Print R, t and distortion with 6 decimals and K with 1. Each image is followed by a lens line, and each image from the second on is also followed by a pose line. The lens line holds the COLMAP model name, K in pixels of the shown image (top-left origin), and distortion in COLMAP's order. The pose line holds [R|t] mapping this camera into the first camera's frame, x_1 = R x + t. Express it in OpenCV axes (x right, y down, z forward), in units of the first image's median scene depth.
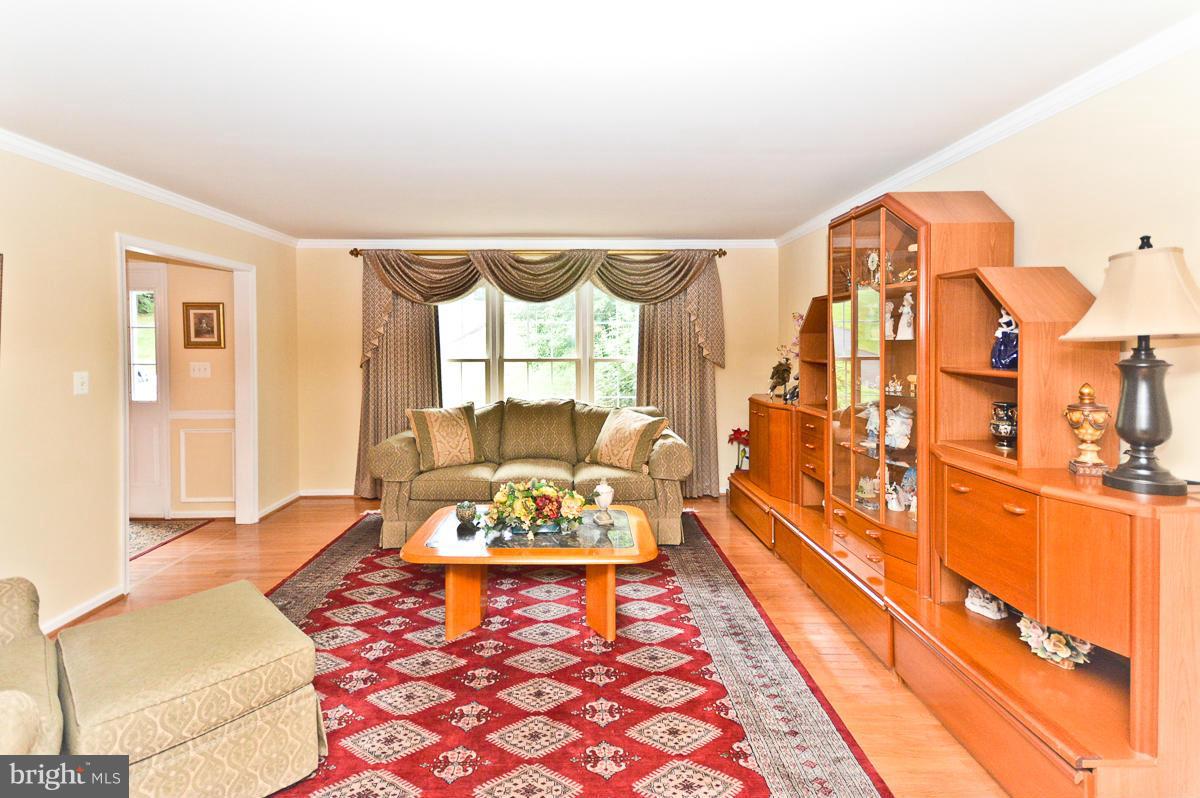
lens RADIAL K [[545.7, 0, 595.8], [0, 545.7, 347.7], [0, 0, 1]] dist [0.024745, -0.004877]
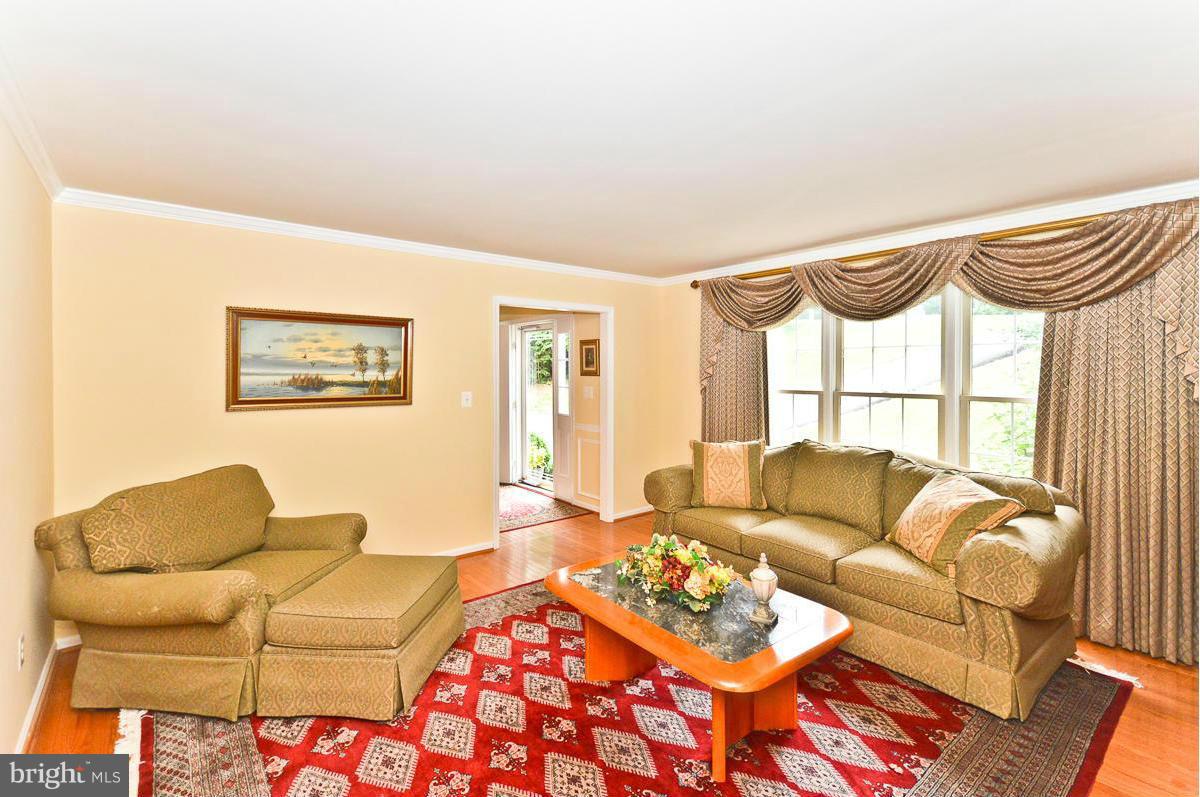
lens RADIAL K [[545.7, 0, 589.6], [0, 545.7, 371.2], [0, 0, 1]] dist [0.024745, -0.004877]
pose [[0.617704, 0.003601, -0.786402, 0.263102], [-0.005925, 0.999982, -0.000075, -0.008766], [0.786388, 0.004706, 0.617715, 0.208943]]
